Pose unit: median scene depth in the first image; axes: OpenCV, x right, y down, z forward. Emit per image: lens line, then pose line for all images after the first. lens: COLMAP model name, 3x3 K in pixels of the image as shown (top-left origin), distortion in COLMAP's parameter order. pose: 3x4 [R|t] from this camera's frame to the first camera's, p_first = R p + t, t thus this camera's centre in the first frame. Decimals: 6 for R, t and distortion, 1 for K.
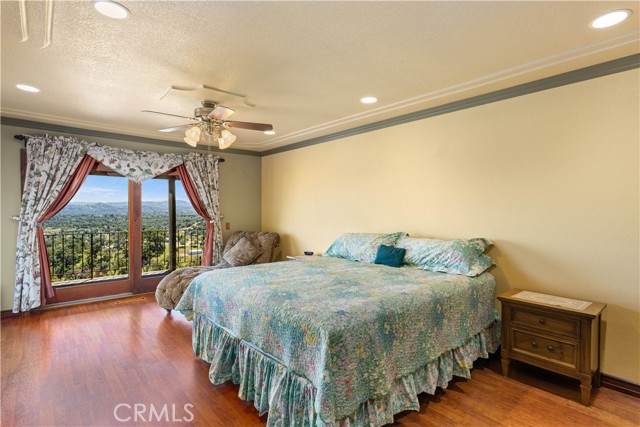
lens RADIAL K [[326.4, 0, 323.1], [0, 326.4, 215.0], [0, 0, 1]] dist [0.001586, -0.001822]
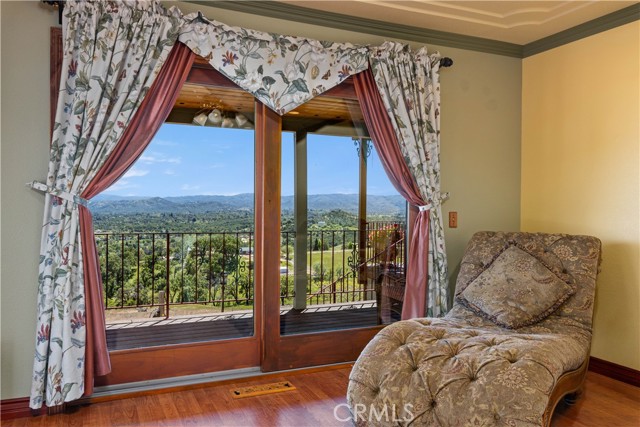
lens RADIAL K [[514.3, 0, 318.4], [0, 514.3, 211.9], [0, 0, 1]] dist [0.002007, 0.009777]
pose [[0.956636, 0.007565, -0.291187, -0.359220], [-0.010235, 0.999918, -0.007647, 0.041244], [0.291105, 0.010296, 0.956636, 0.419977]]
